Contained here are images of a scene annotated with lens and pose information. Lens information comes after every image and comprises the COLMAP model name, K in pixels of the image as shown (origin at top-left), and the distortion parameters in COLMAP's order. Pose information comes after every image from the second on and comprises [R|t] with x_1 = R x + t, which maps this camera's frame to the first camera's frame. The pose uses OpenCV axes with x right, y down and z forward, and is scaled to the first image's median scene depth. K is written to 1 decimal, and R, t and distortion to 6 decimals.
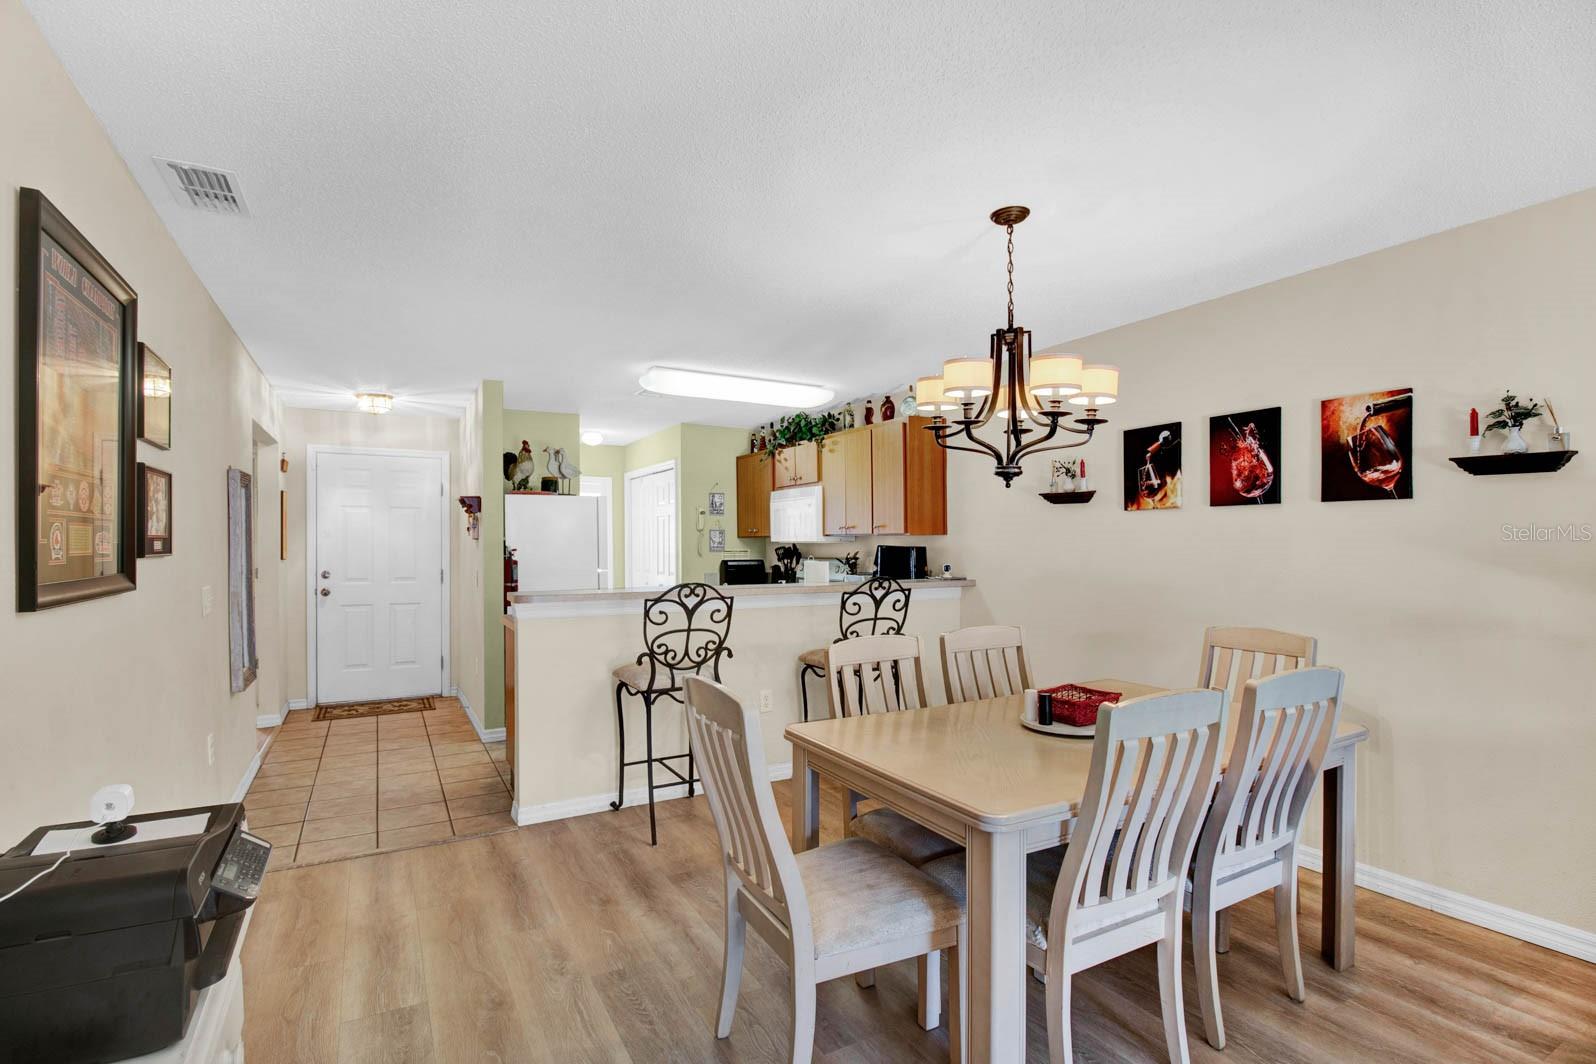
lens RADIAL K [[720.8, 0, 799.3], [0, 720.8, 550.2], [0, 0, 1]] dist [-0.019760, -0.000200]
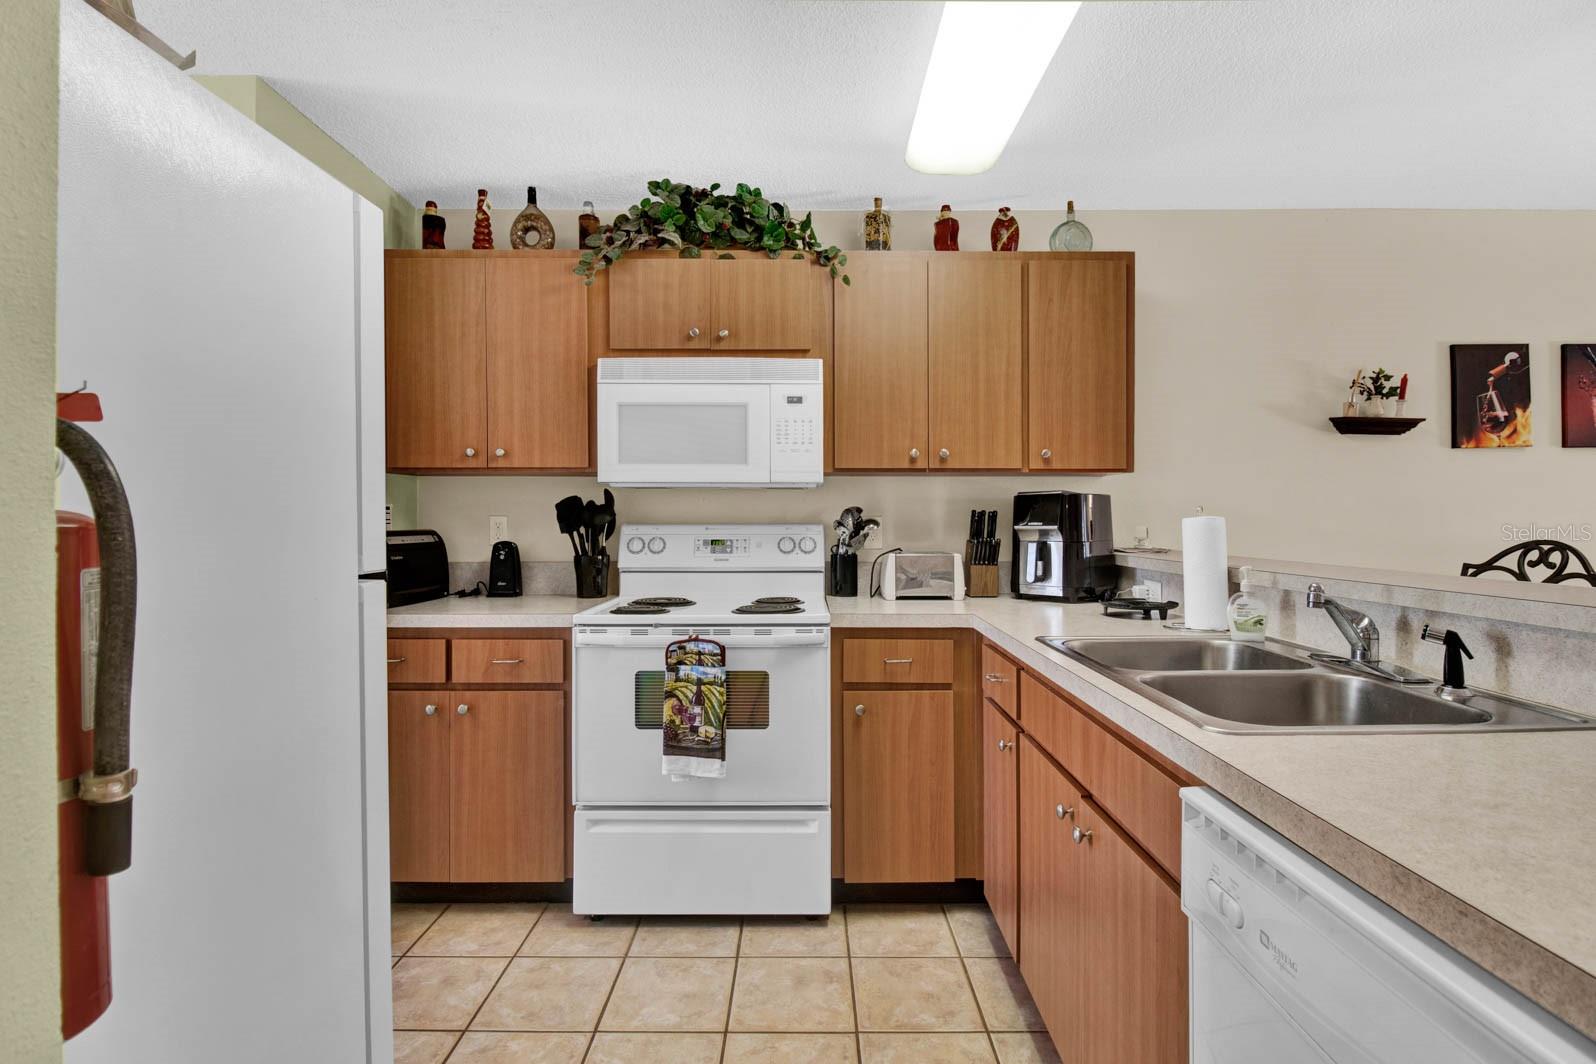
lens RADIAL K [[770.2, 0, 792.4], [0, 770.2, 511.2], [0, 0, 1]] dist [0.010936, -0.020320]
pose [[0.499163, 0.007743, 0.866474, -0.438806], [0.008098, 0.999875, -0.013600, 0.013095], [-0.866470, 0.013805, 0.499037, 0.862336]]
